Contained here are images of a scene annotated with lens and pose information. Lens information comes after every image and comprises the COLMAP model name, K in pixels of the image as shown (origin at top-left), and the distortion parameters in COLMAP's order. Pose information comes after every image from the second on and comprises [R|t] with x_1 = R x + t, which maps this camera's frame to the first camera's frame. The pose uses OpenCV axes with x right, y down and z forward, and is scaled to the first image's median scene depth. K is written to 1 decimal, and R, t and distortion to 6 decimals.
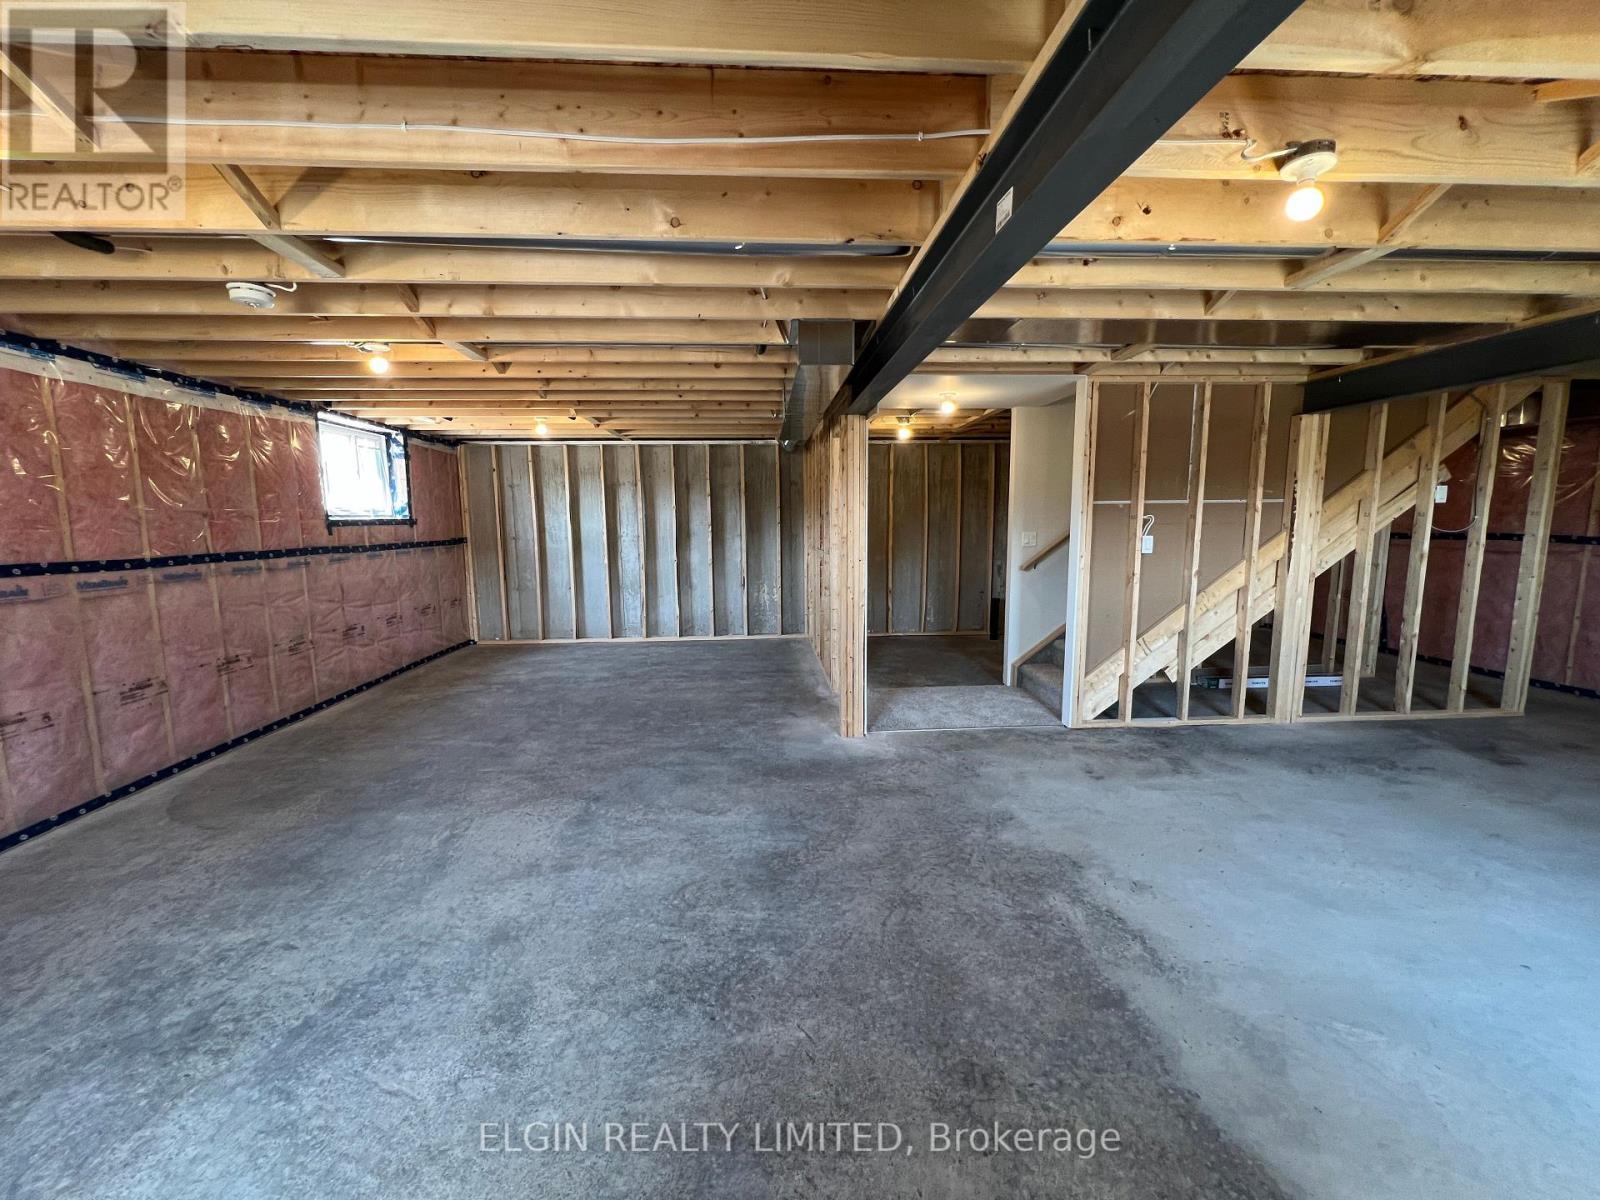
lens RADIAL K [[639.1, 0, 796.1], [0, 639.1, 594.8], [0, 0, 1]] dist [-0.003875, 0.001486]
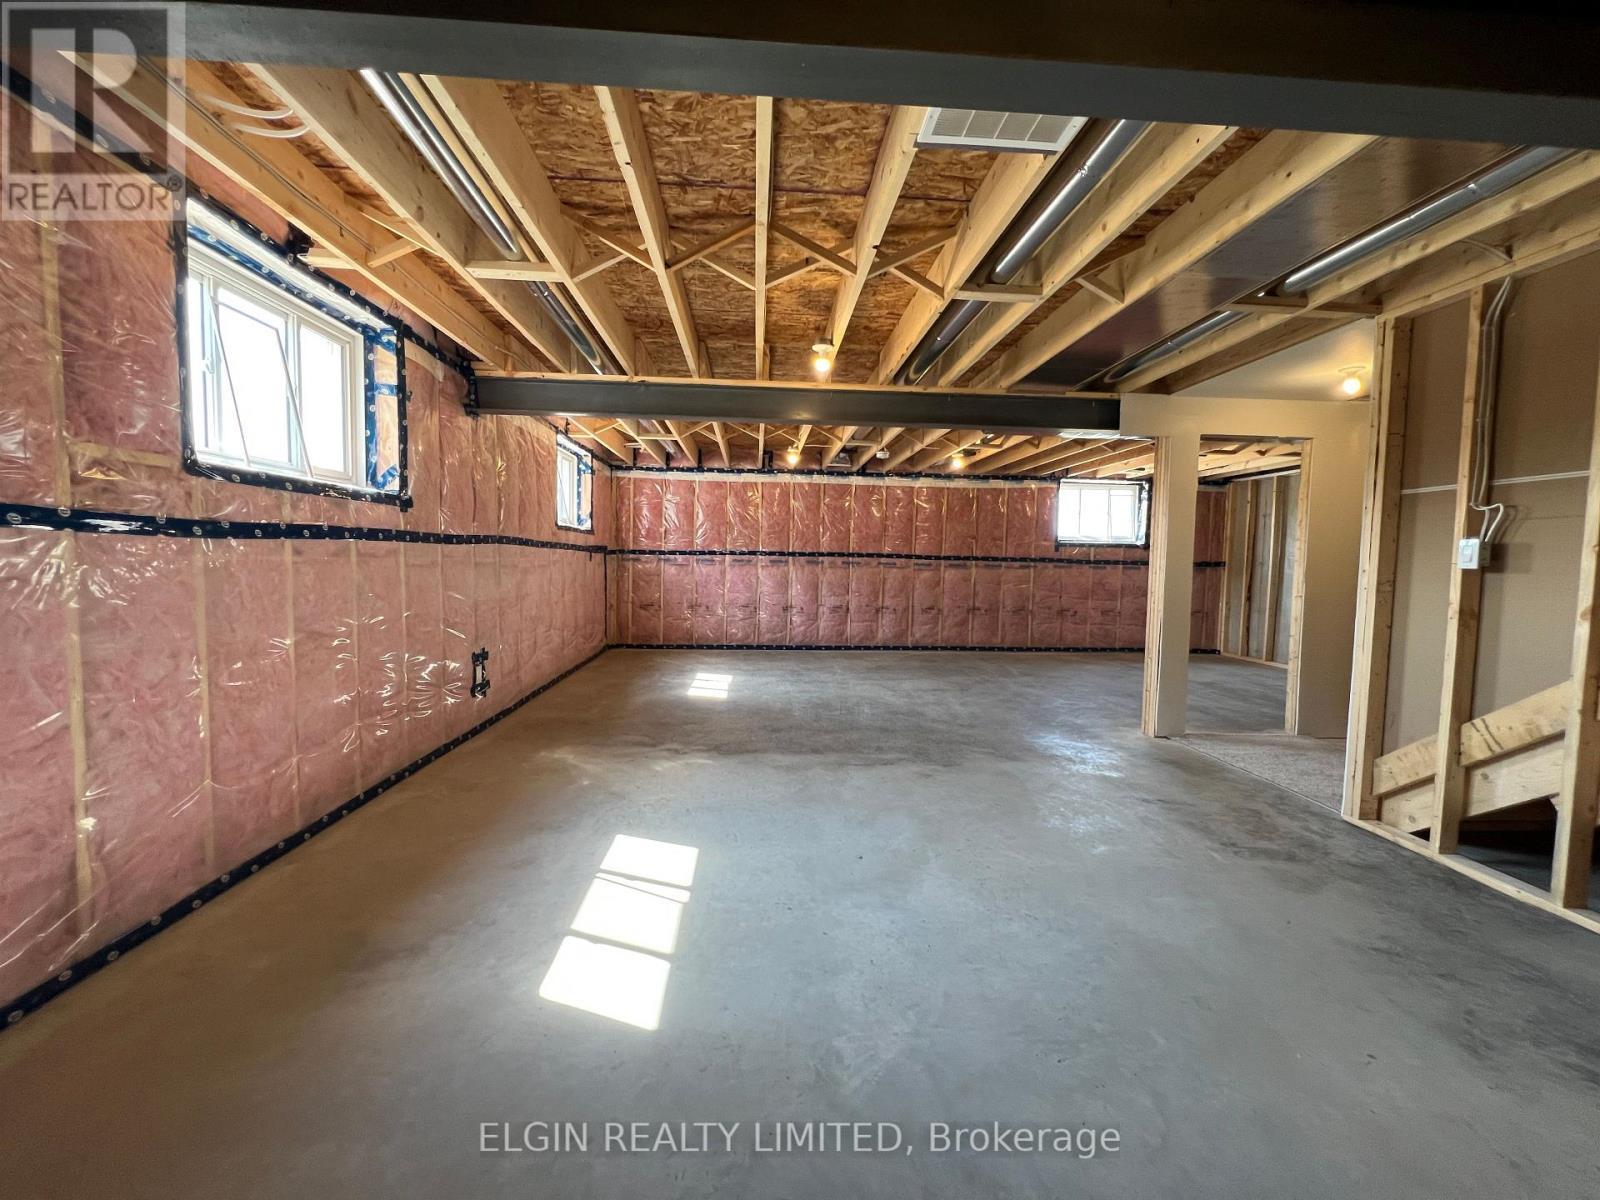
lens RADIAL K [[639.1, 0, 796.7], [0, 639.1, 597.1], [0, 0, 1]] dist [-0.003875, 0.001486]
pose [[0.005974, 0.069231, -0.997583, 1.152199], [-0.139191, 0.987947, 0.067729, 0.007080], [0.990248, 0.138450, 0.015539, 0.385541]]
